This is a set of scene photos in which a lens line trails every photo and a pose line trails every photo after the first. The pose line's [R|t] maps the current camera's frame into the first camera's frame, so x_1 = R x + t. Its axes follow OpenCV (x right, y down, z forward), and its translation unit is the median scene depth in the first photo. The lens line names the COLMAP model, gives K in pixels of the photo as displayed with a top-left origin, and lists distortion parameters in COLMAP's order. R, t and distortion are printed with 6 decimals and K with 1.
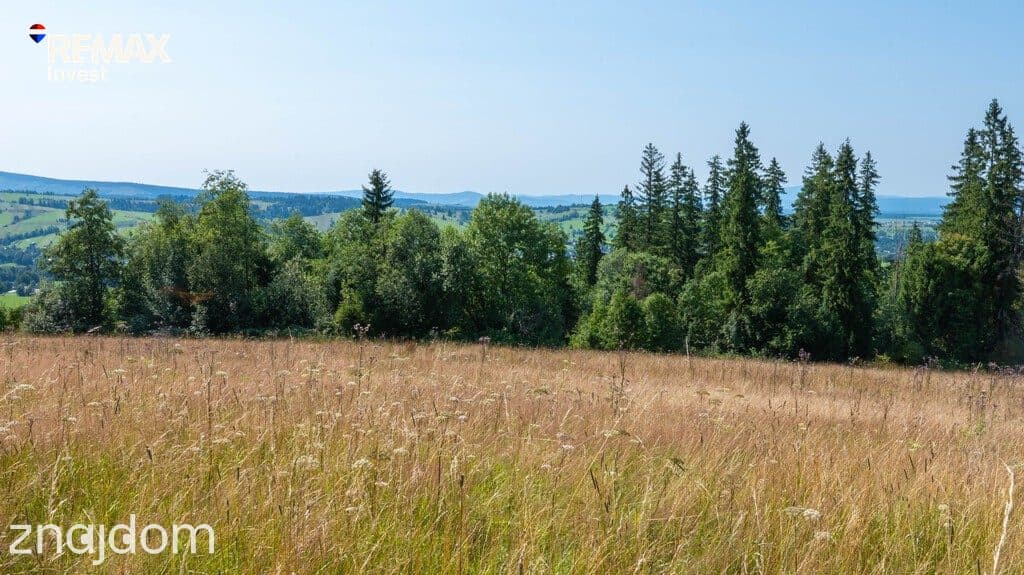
lens RADIAL K [[843.1, 0, 513.1], [0, 843.1, 288.4], [0, 0, 1]] dist [0.006736, 0.003720]
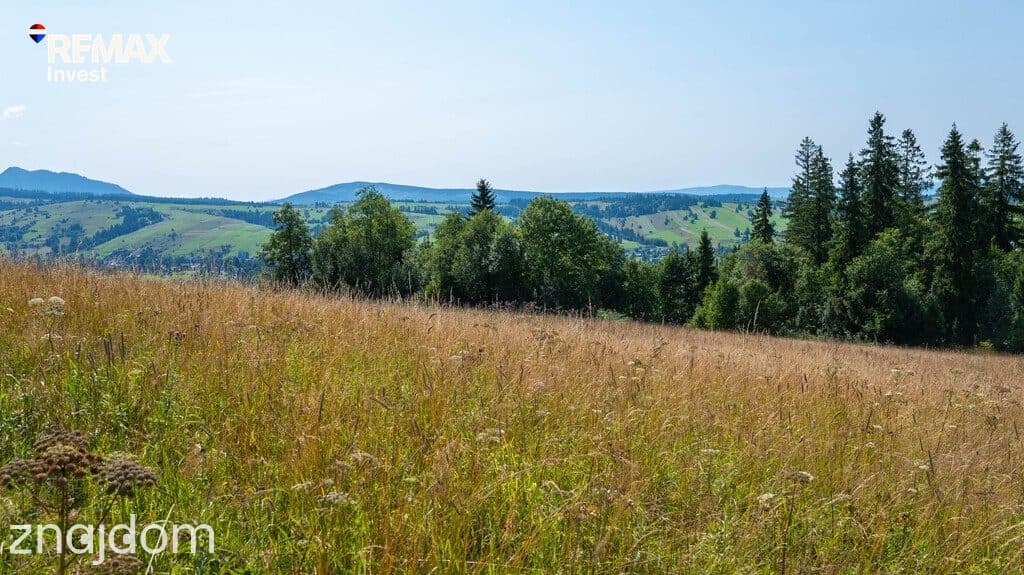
lens RADIAL K [[842.8, 0, 508.2], [0, 842.8, 289.2], [0, 0, 1]] dist [0.010265, -0.005372]
pose [[0.918587, 0.006456, -0.395166, 0.301243], [-0.004991, 0.999976, 0.004735, 0.015281], [0.395187, -0.002378, 0.918597, -0.124001]]
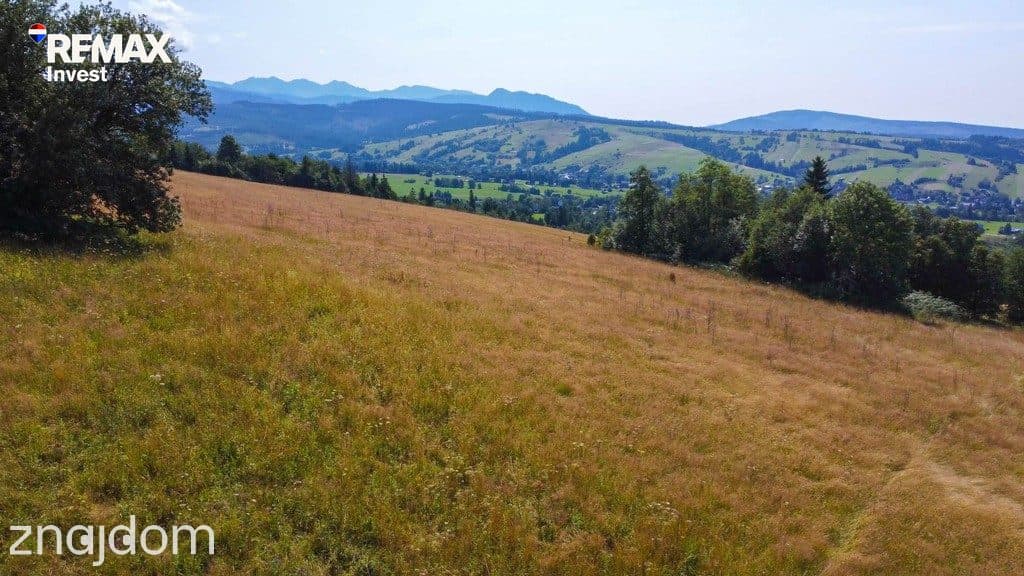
lens RADIAL K [[808.5, 0, 516.8], [0, 808.5, 285.9], [0, 0, 1]] dist [0.003009, -0.001548]
pose [[0.613986, 0.151902, -0.774563, 0.452630], [-0.092812, 0.988394, 0.120266, -0.037408], [0.783842, -0.001953, 0.620958, -0.136107]]
